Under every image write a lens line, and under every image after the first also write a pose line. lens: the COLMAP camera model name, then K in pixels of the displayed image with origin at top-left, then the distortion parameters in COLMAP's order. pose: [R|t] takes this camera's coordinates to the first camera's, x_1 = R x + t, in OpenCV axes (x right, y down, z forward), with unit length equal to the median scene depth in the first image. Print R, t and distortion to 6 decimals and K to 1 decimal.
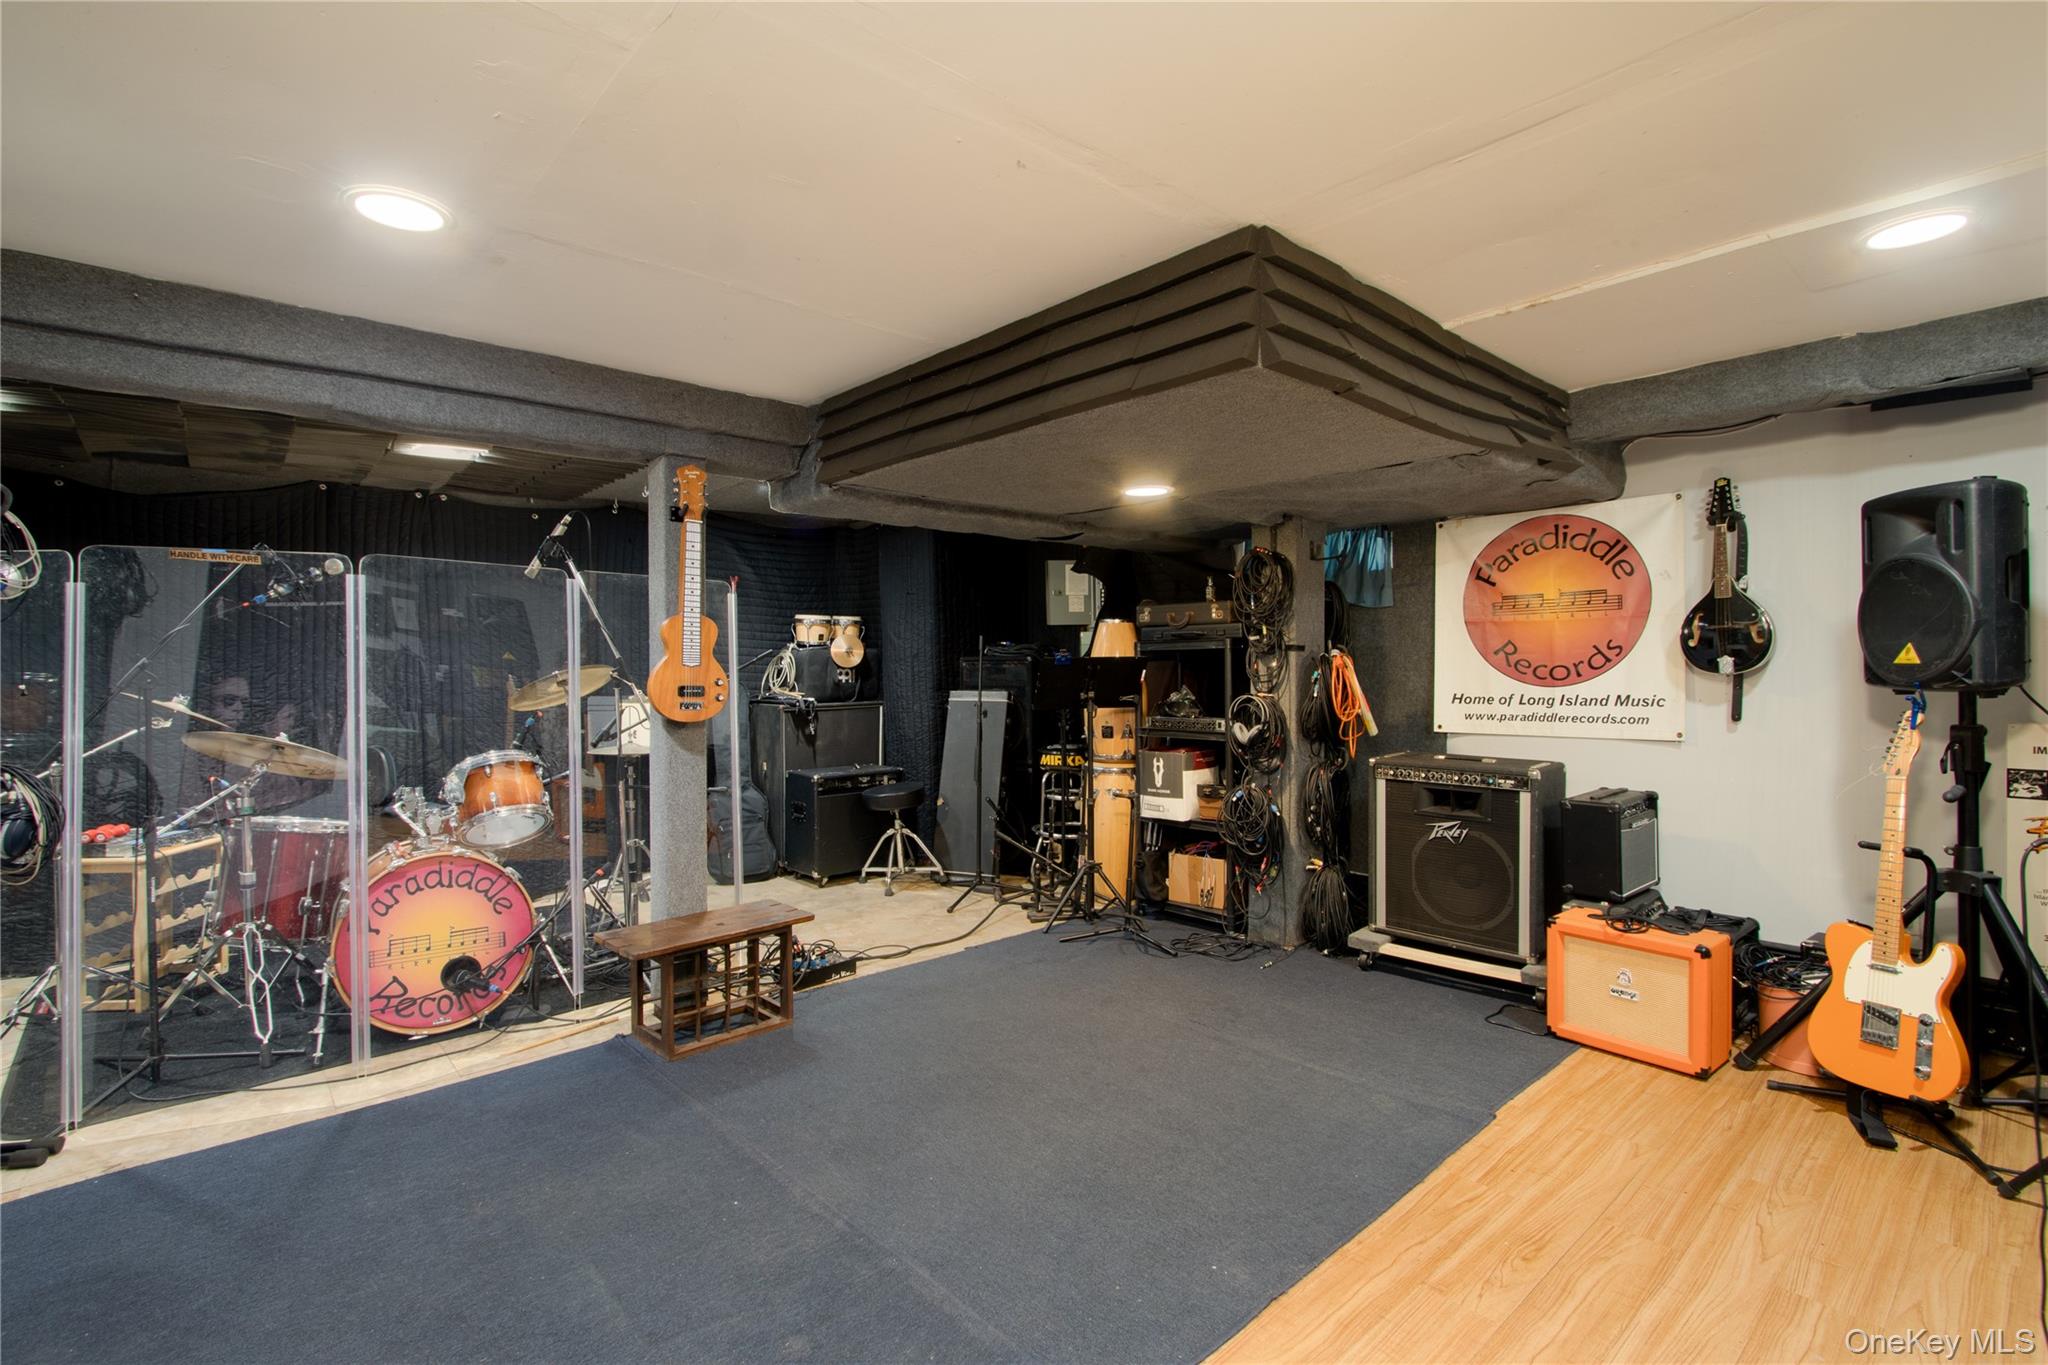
lens RADIAL K [[949.6, 0, 1016.0], [0, 949.6, 677.3], [0, 0, 1]] dist [-0.002460, 0.000626]
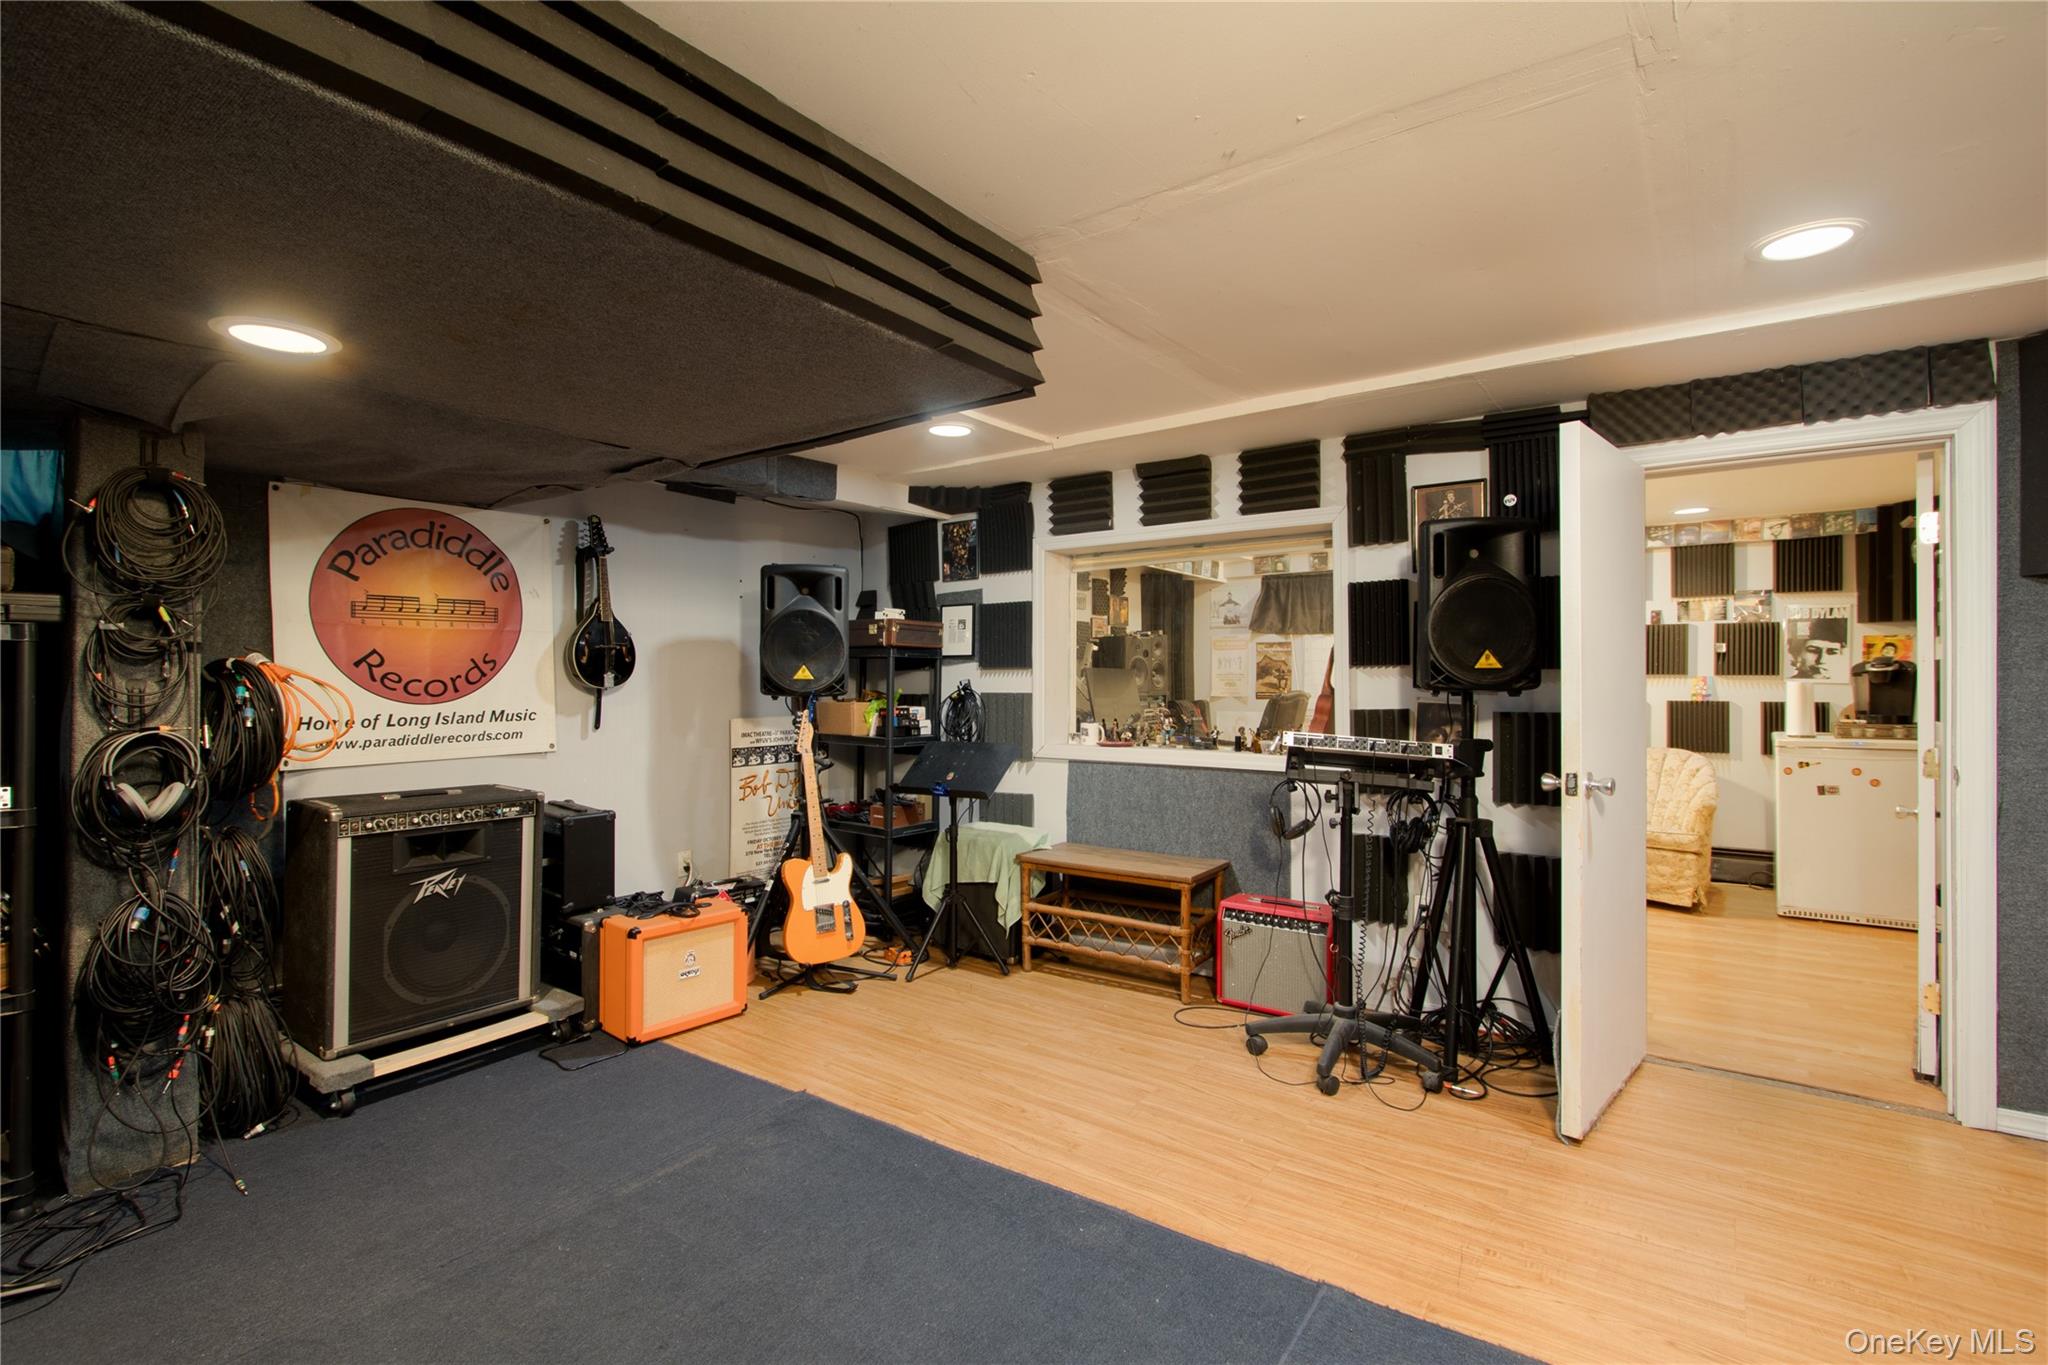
lens RADIAL K [[949.6, 0, 1015.0], [0, 949.6, 674.6], [0, 0, 1]] dist [-0.002460, 0.000626]
pose [[-0.202960, 0.010501, 0.979131, -0.423686], [0.012667, 0.999887, -0.008098, -0.003521], [-0.979105, 0.010760, -0.203070, 0.669603]]
